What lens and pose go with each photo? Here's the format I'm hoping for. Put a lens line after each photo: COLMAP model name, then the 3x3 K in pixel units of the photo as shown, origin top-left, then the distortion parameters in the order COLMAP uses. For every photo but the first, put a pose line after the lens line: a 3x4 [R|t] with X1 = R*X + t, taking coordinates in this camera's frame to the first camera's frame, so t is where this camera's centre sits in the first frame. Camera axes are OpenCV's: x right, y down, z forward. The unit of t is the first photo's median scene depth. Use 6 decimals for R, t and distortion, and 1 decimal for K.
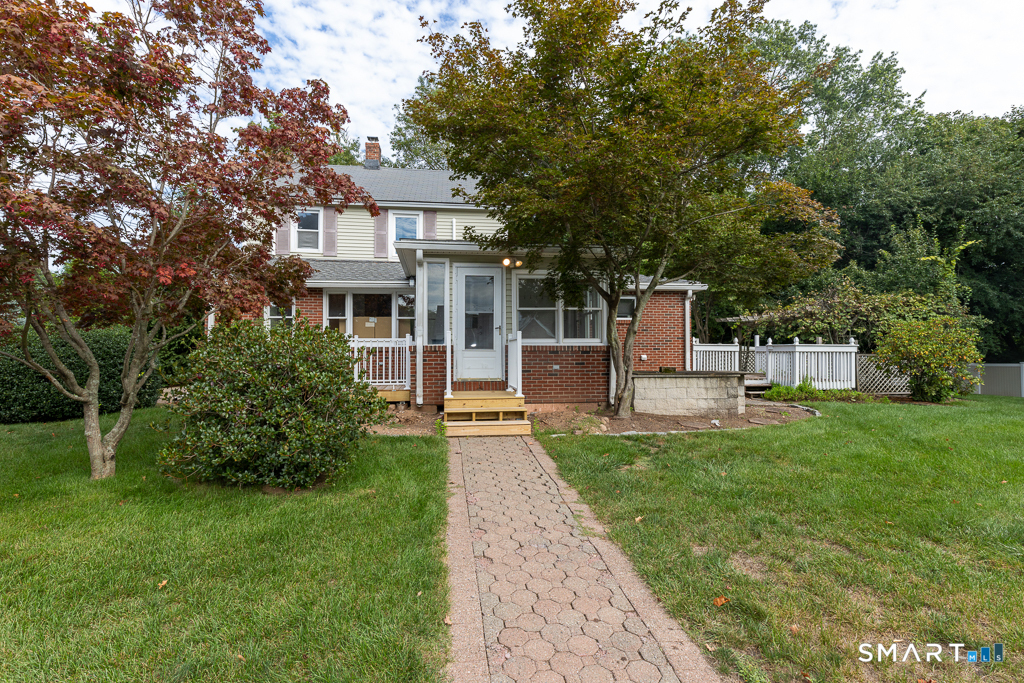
lens RADIAL K [[467.7, 0, 512.5], [0, 467.7, 345.5], [0, 0, 1]] dist [0.001360, 0.001958]
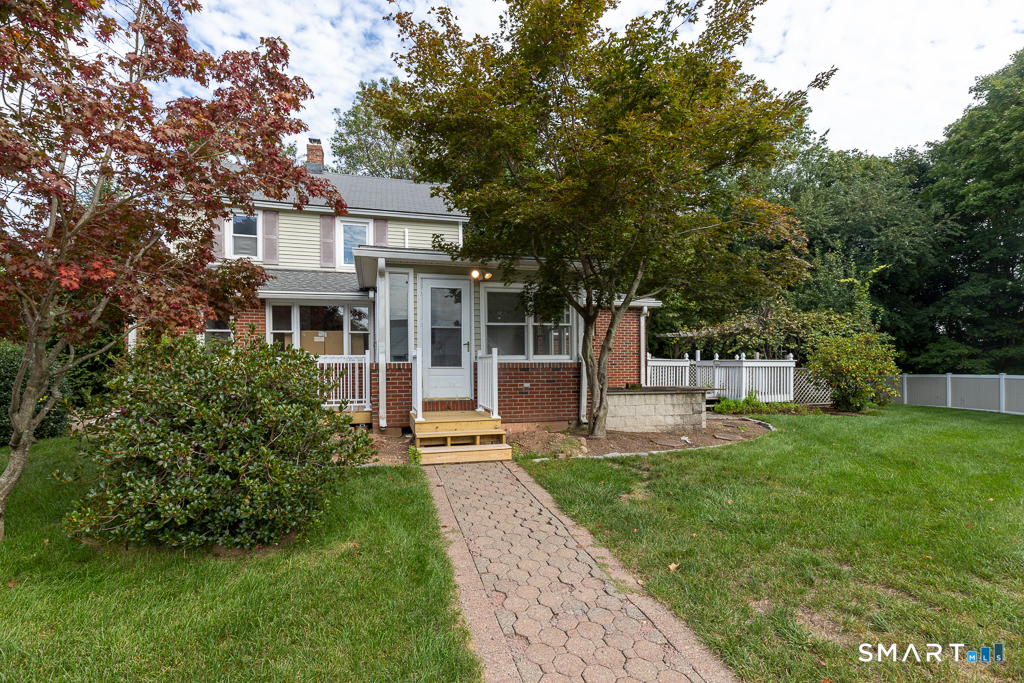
lens RADIAL K [[467.7, 0, 521.4], [0, 467.7, 372.2], [0, 0, 1]] dist [0.001360, 0.001958]
pose [[0.992624, -0.003534, 0.121186, -0.079438], [0.000363, 0.999657, 0.026180, -0.011966], [-0.121237, -0.025943, 0.992285, 0.111966]]
